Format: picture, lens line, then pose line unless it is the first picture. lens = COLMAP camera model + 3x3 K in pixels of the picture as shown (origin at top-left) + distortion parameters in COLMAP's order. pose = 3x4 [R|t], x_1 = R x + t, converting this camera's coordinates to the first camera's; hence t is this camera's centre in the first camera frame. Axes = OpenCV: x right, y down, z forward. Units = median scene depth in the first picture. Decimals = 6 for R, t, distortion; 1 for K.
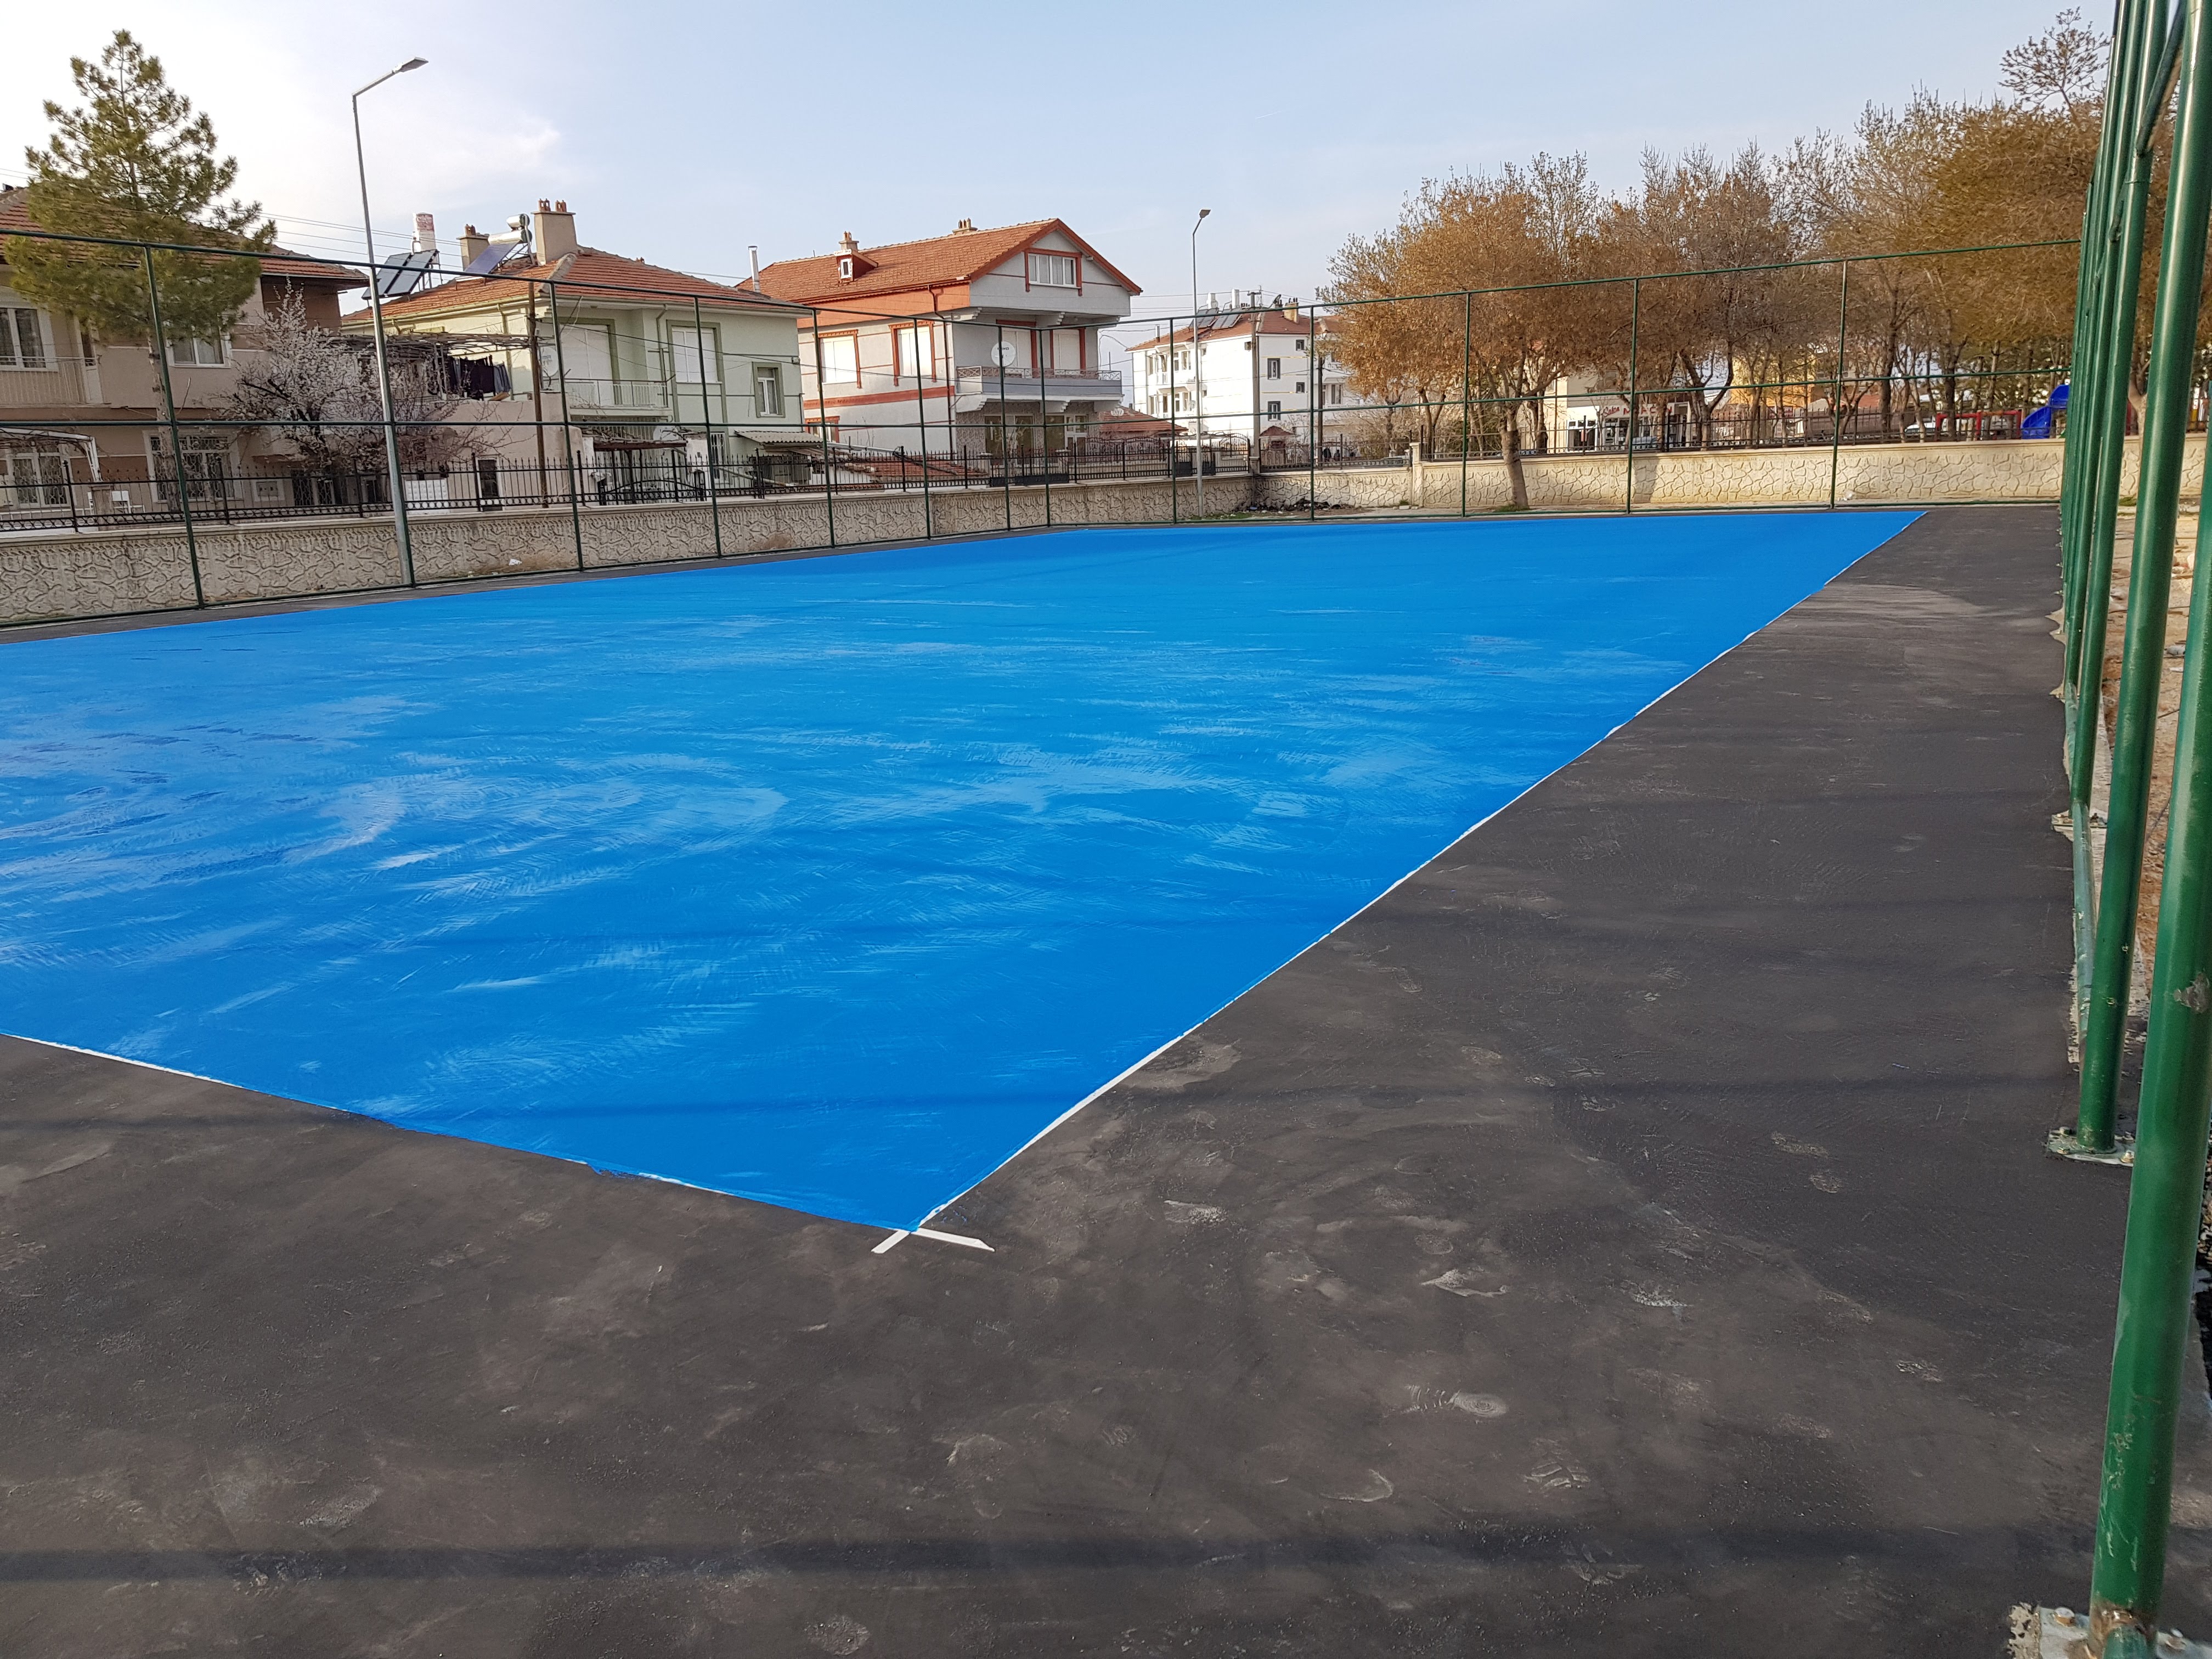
lens RADIAL K [[1715.8, 0, 1071.6], [0, 1715.8, 831.8], [0, 0, 1]] dist [0.066181, -0.106646]
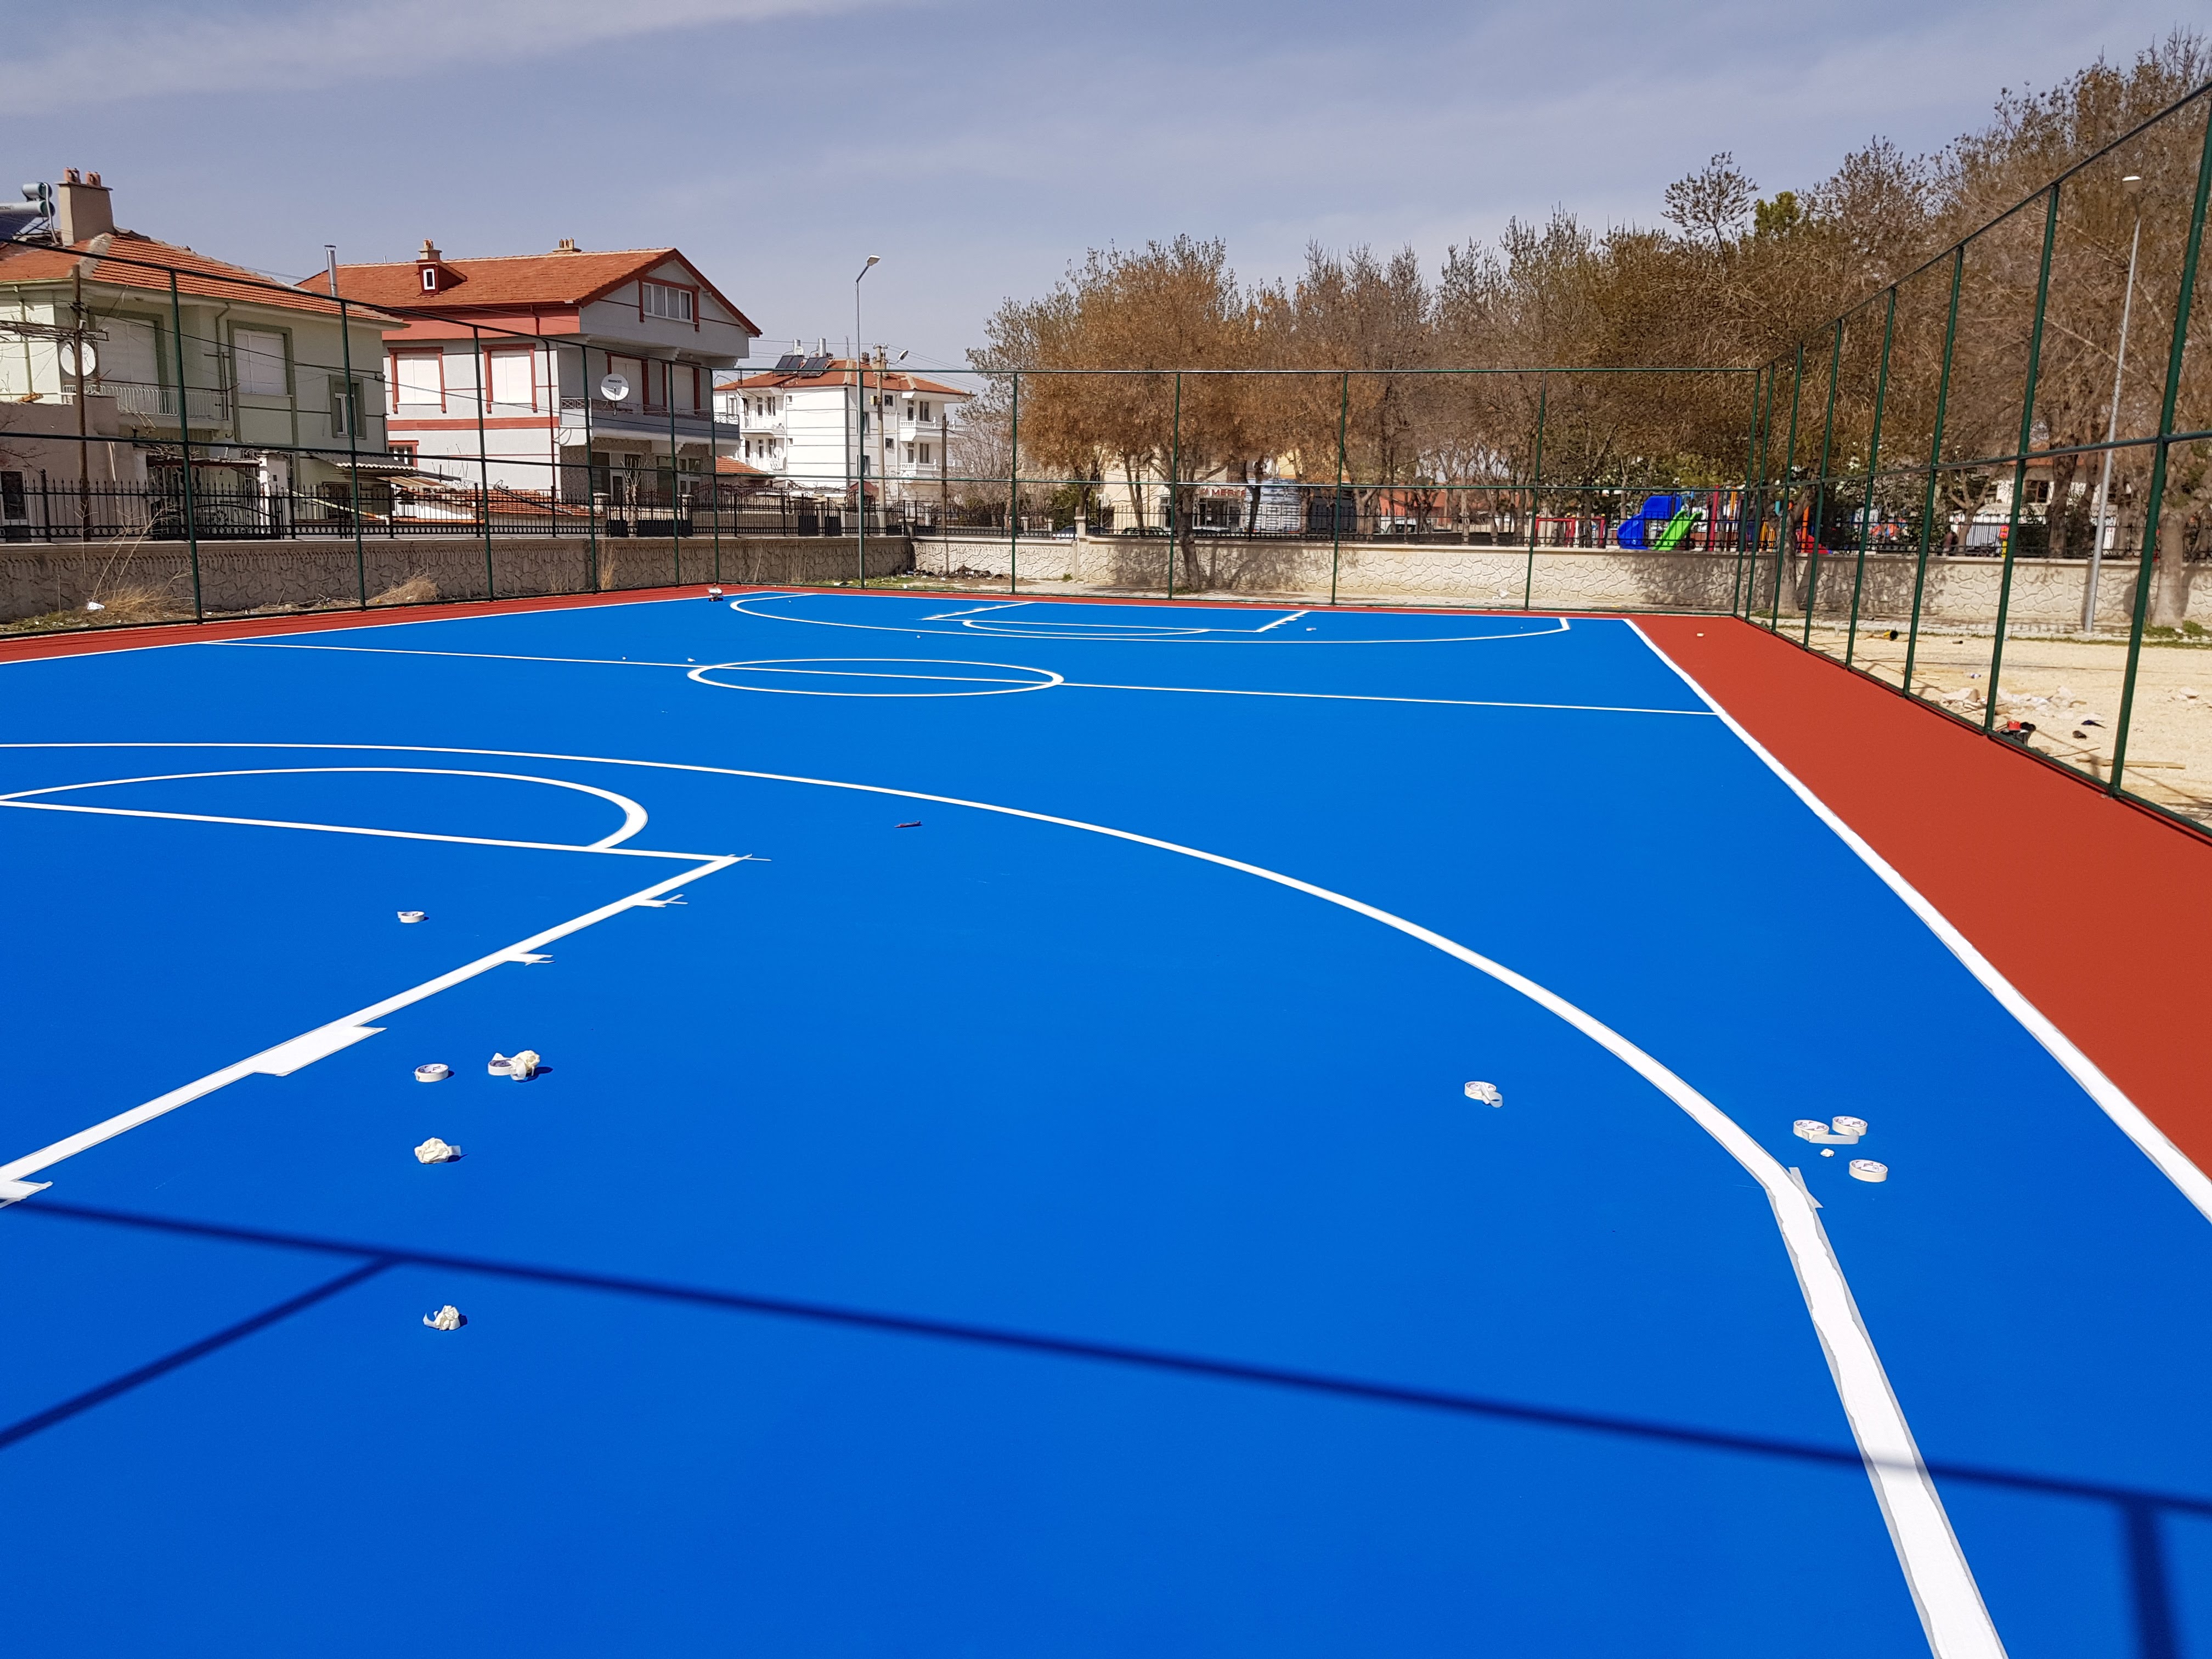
lens RADIAL K [[1720.8, 0, 1090.0], [0, 1720.8, 847.4], [0, 0, 1]] dist [0.076167, -0.140345]
pose [[0.963282, 0.007183, 0.268396, -0.050620], [-0.001571, 0.999776, -0.021118, -0.014728], [-0.268488, 0.019921, 0.963077, 0.051566]]
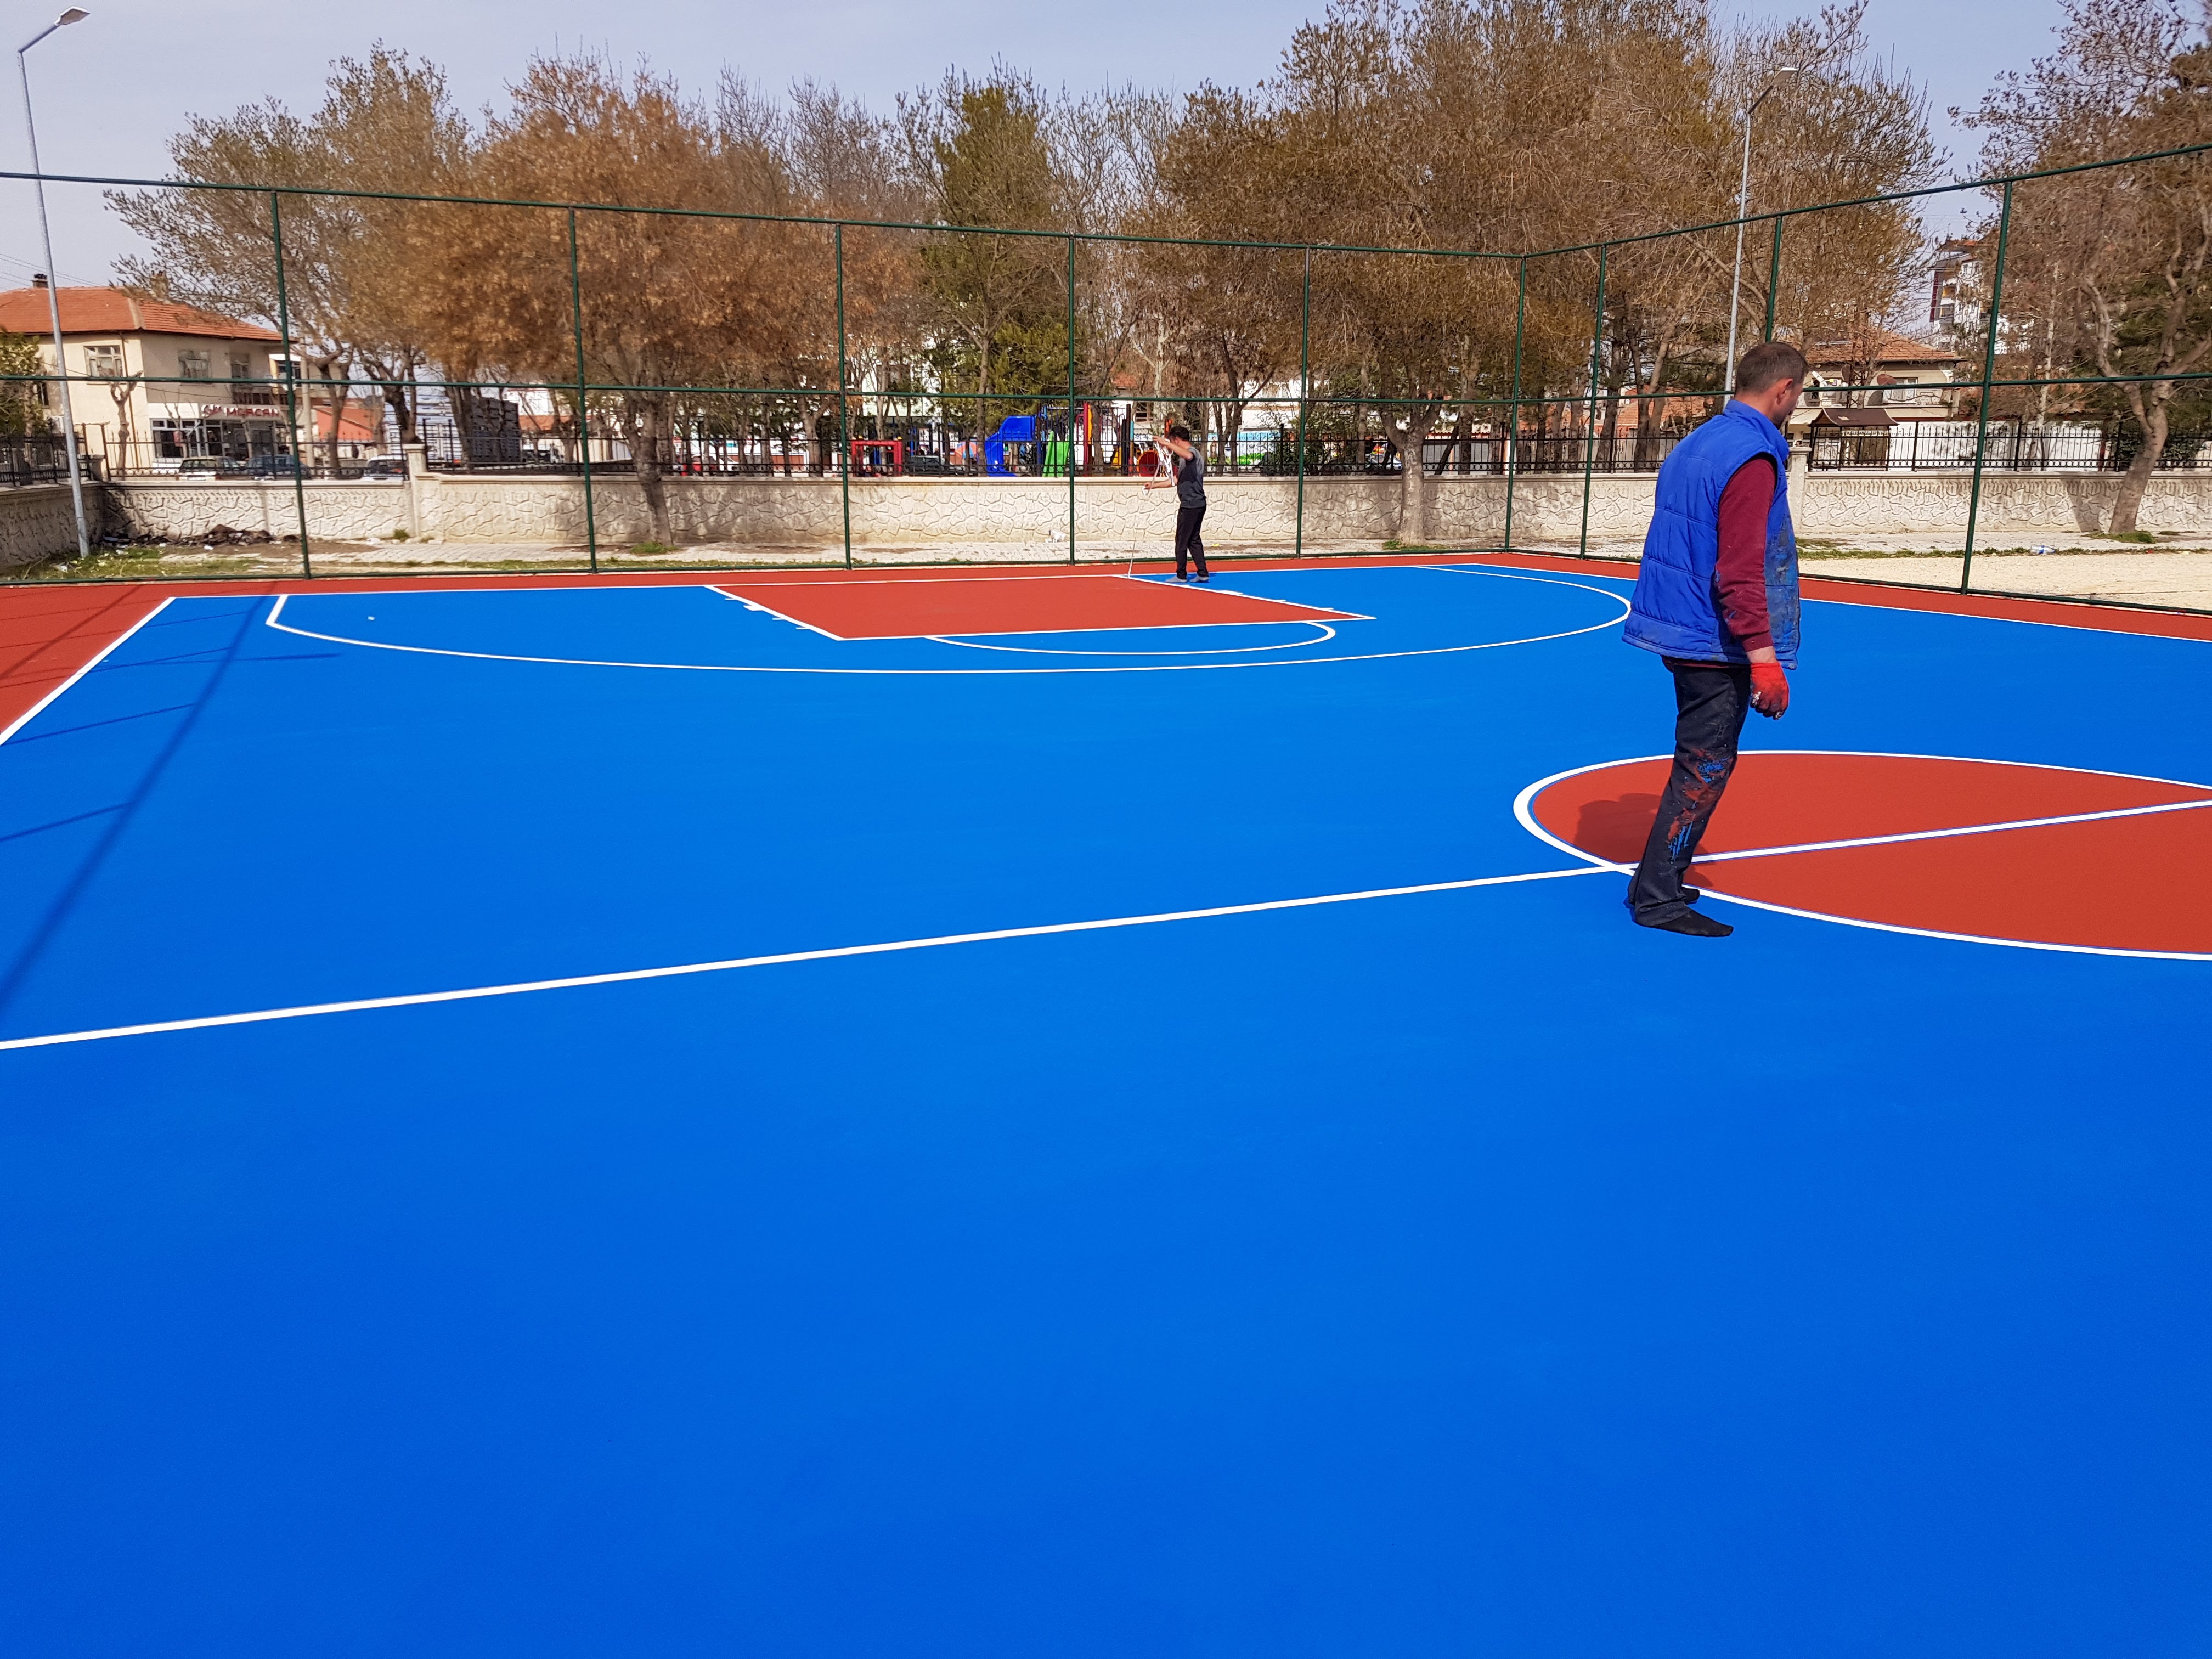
lens RADIAL K [[1845.5, 0, 1106.0], [0, 1845.5, 829.5], [0, 0, 1]] dist [0.056828, -0.070322]
pose [[0.623597, -0.117743, 0.772828, -0.178541], [0.136954, 0.989758, 0.040285, -0.064422], [-0.769656, 0.080720, 0.633335, 0.318374]]
